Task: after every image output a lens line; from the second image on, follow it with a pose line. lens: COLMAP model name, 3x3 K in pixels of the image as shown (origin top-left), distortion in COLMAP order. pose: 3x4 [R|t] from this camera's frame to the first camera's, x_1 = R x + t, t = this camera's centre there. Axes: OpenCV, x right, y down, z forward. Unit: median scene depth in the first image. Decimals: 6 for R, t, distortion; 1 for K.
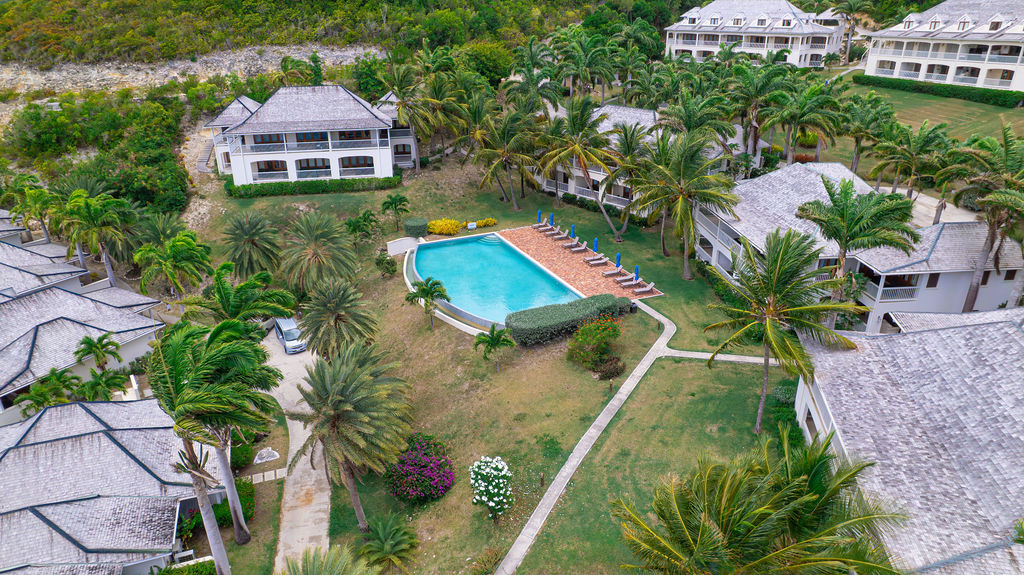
lens RADIAL K [[647.1, 0, 512.0], [0, 647.1, 287.5], [0, 0, 1]] dist [-0.074666, 0.069679]
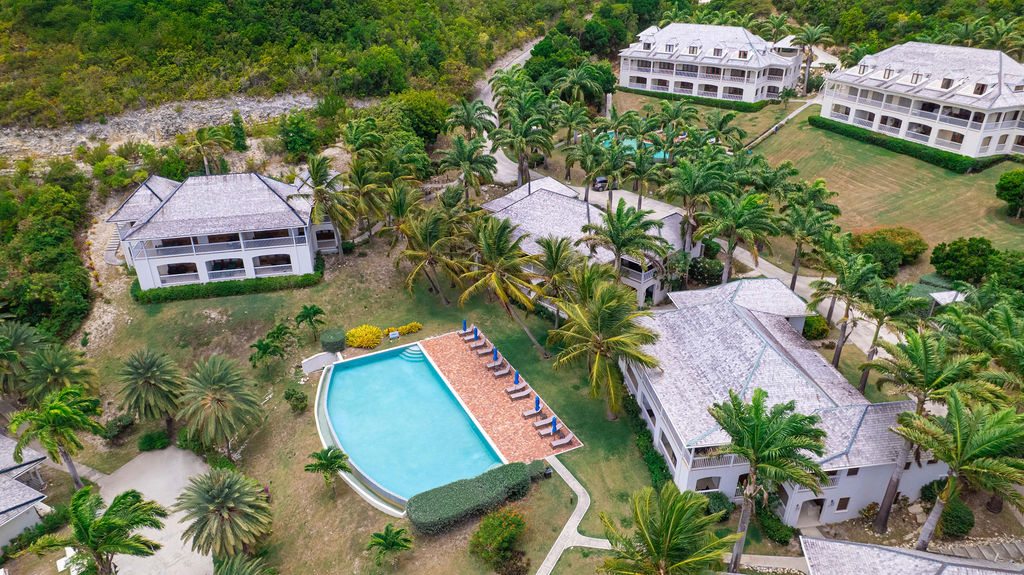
lens RADIAL K [[647.1, 0, 512.0], [0, 647.1, 287.5], [0, 0, 1]] dist [-0.074666, 0.069679]
pose [[0.999316, -0.015795, 0.033446, 0.067176], [0.013853, 0.998248, 0.057519, -0.181888], [-0.034296, -0.057016, 0.997784, 0.046377]]
